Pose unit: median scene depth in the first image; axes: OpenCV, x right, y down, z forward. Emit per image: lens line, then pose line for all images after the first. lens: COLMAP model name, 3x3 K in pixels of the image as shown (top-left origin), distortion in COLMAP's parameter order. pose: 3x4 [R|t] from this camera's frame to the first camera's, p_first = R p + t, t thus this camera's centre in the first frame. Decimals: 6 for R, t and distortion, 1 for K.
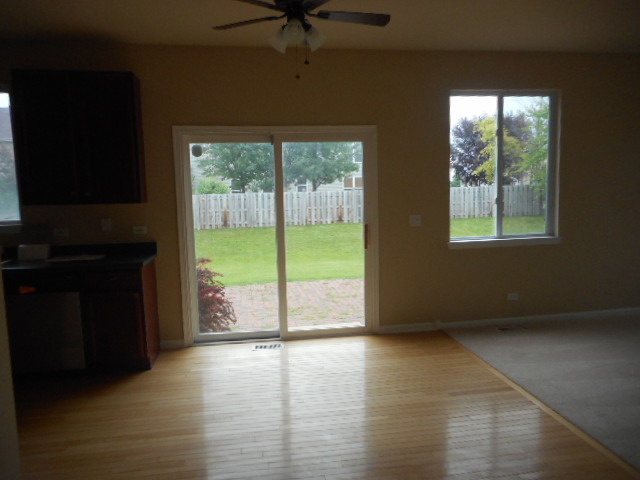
lens RADIAL K [[478.6, 0, 320.0], [0, 478.6, 240.0], [0, 0, 1]] dist [-0.006799, -0.000674]
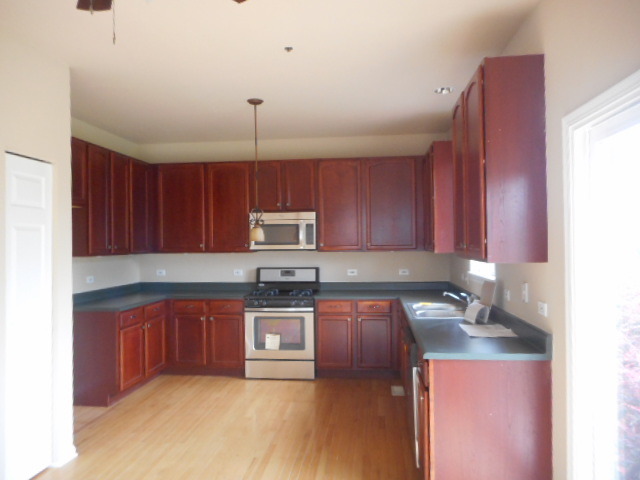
lens RADIAL K [[478.6, 0, 320.0], [0, 478.6, 240.0], [0, 0, 1]] dist [-0.006799, -0.000674]
pose [[-0.271762, 0.018995, -0.962177, 0.257275], [-0.083266, 0.995592, 0.043172, -0.106918], [0.958755, 0.091849, -0.268983, 0.890510]]
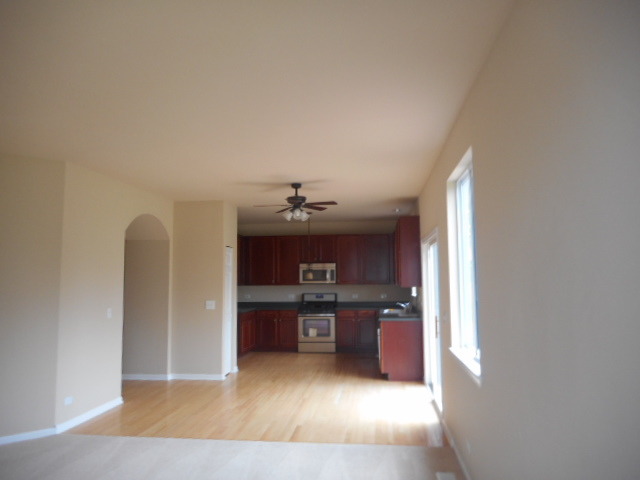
lens RADIAL K [[478.6, 0, 320.0], [0, 478.6, 240.0], [0, 0, 1]] dist [-0.006799, -0.000674]
pose [[-0.278853, -0.053687, -0.958832, 1.317849], [-0.085826, 0.995834, -0.030798, -0.159527], [0.956491, 0.073705, -0.282300, 1.114219]]
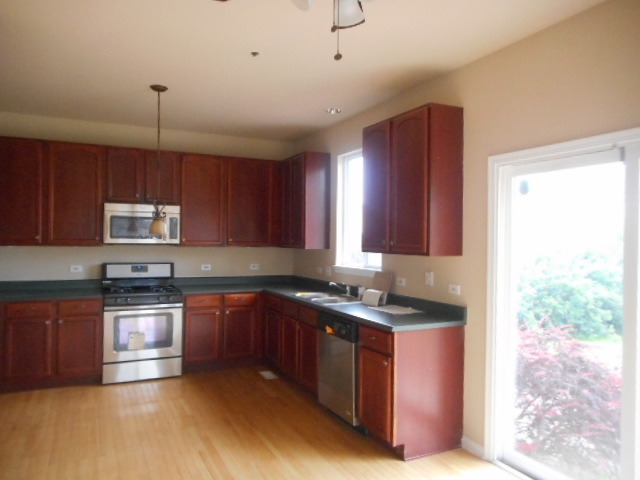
lens RADIAL K [[478.6, 0, 320.0], [0, 478.6, 240.0], [0, 0, 1]] dist [-0.006799, -0.000674]
pose [[0.284378, 0.024826, -0.958391, 0.336712], [-0.118019, 0.992968, -0.009298, -0.069577], [0.951420, 0.115753, 0.285308, 0.541629]]
